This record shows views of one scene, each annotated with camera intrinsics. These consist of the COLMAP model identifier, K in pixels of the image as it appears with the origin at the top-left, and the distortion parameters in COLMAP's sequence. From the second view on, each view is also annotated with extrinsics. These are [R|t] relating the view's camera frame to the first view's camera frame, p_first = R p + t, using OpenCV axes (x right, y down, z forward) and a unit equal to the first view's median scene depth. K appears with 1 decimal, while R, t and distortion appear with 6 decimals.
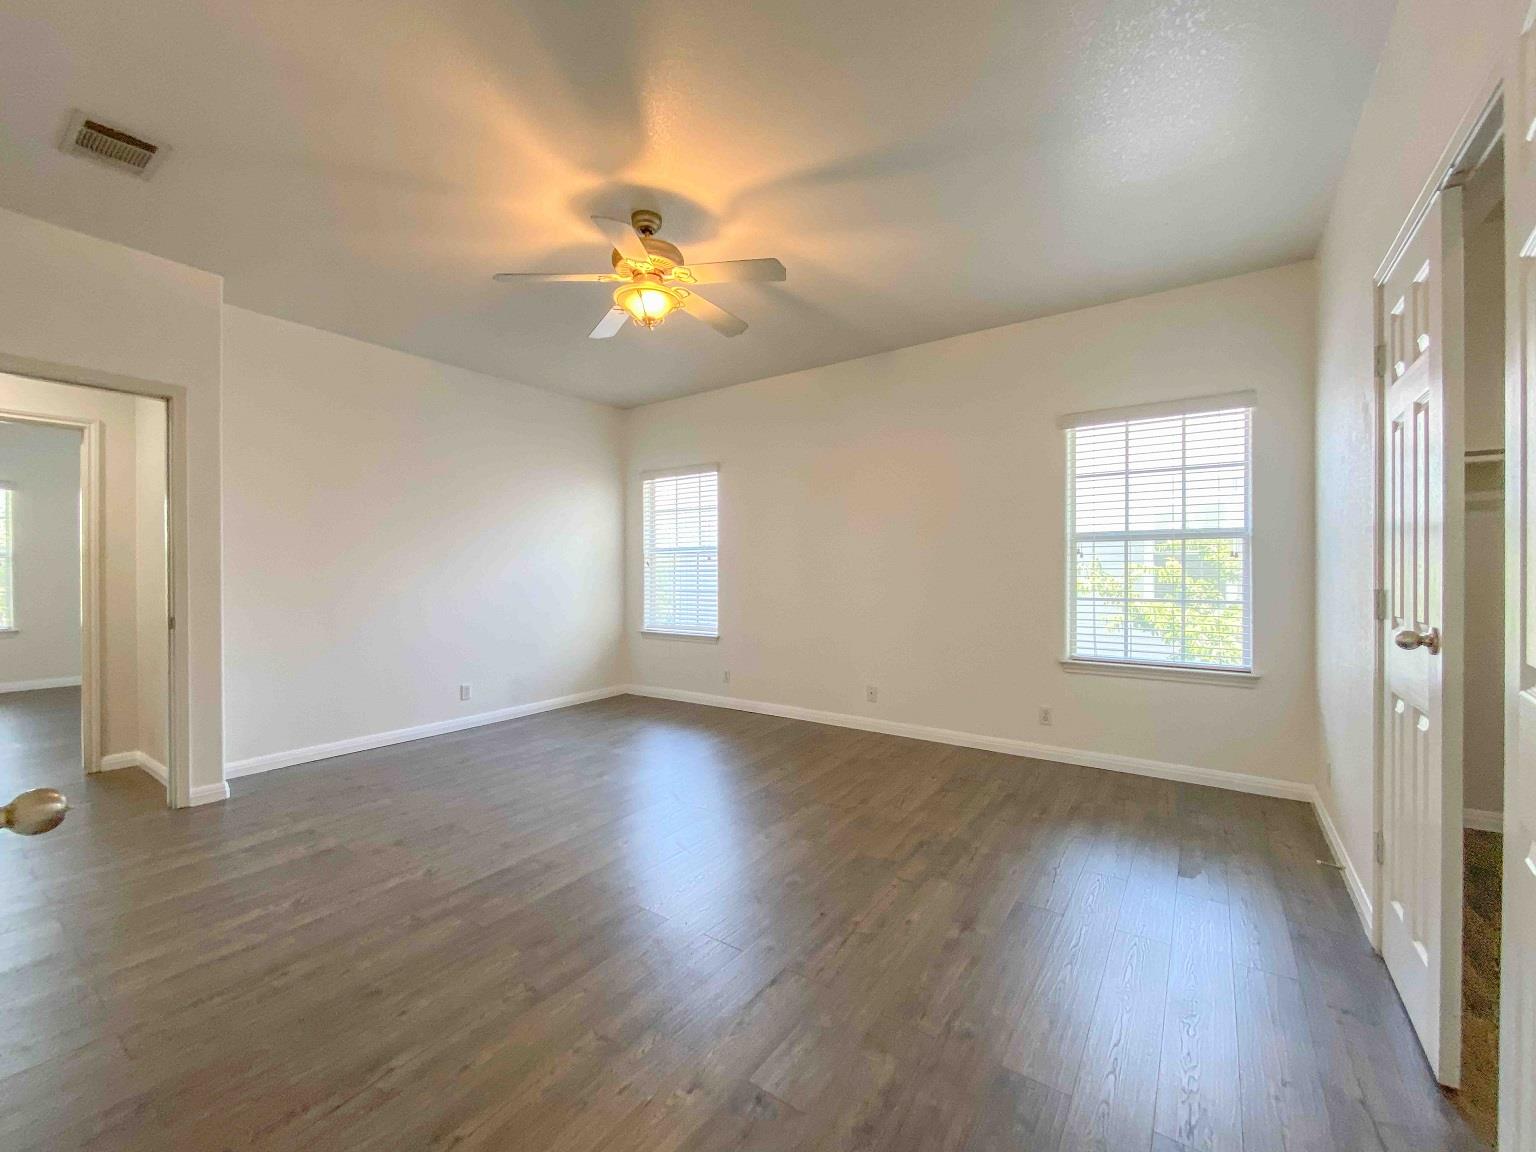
lens RADIAL K [[634.9, 0, 778.1], [0, 634.9, 575.0], [0, 0, 1]] dist [0.008108, -0.000350]
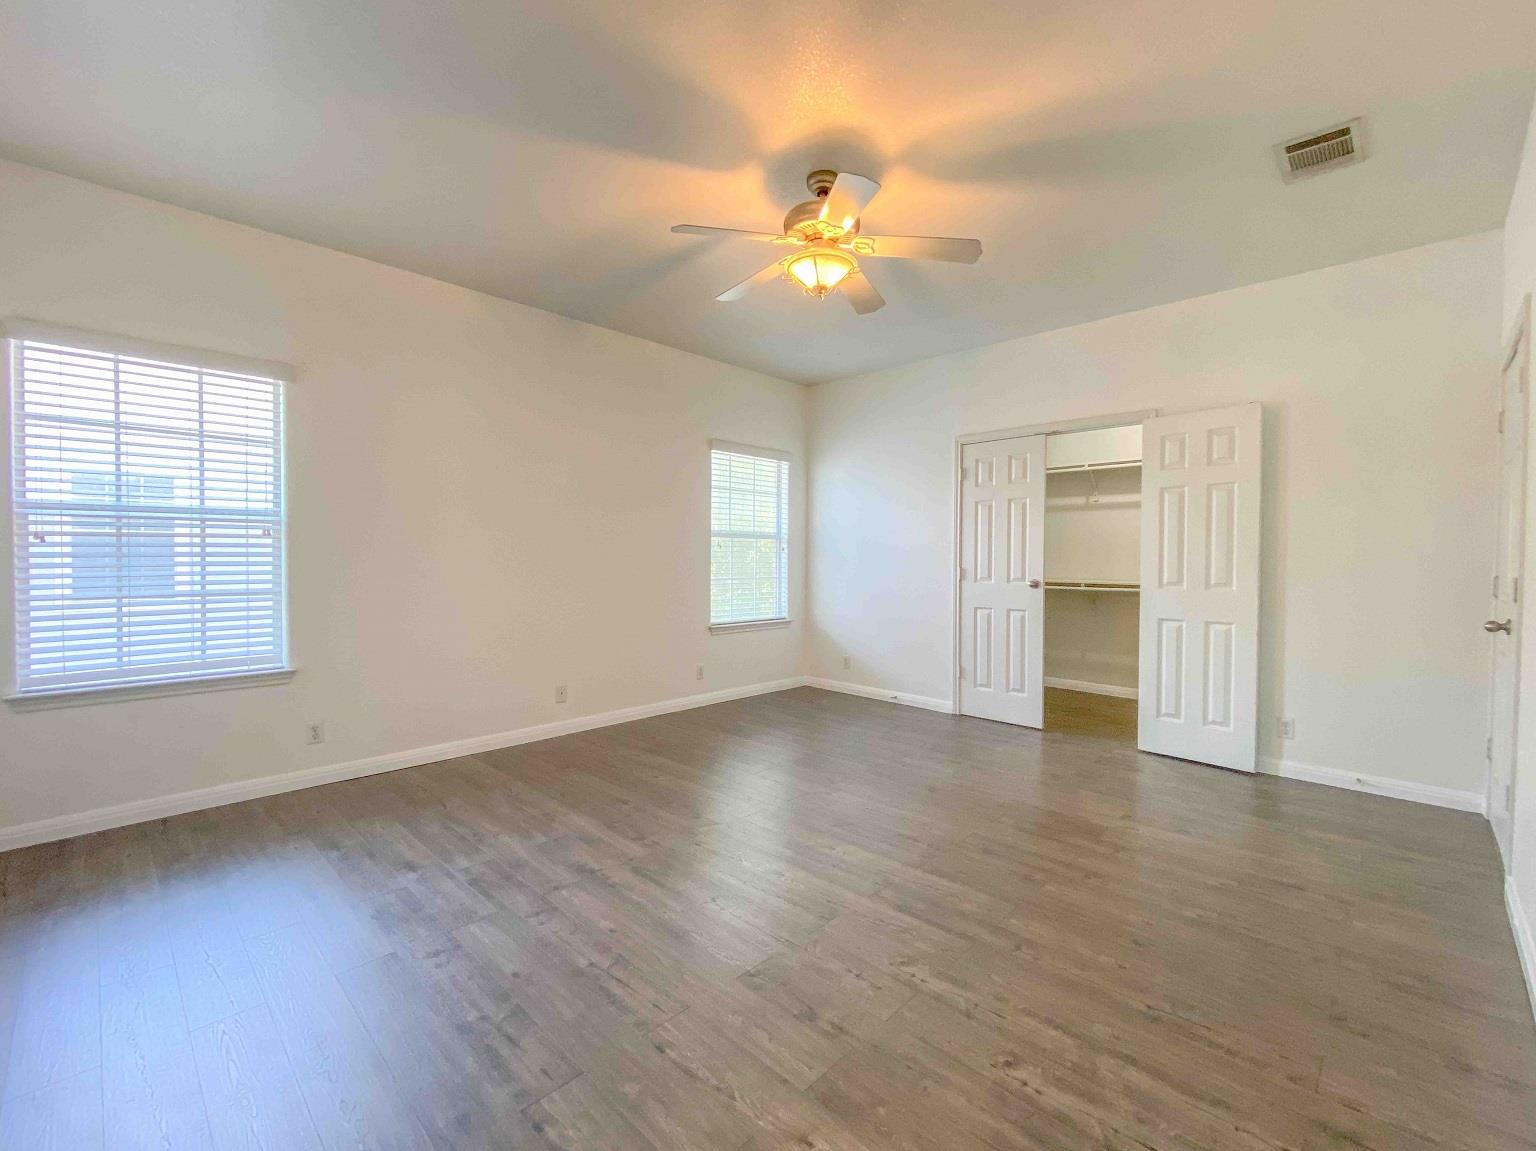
lens RADIAL K [[634.9, 0, 775.2], [0, 634.9, 573.6], [0, 0, 1]] dist [0.008108, -0.000350]
pose [[0.173128, -0.022187, 0.984649, -0.836484], [-0.002689, 0.999732, 0.022999, -0.005303], [-0.984896, -0.006630, 0.173022, 0.658688]]
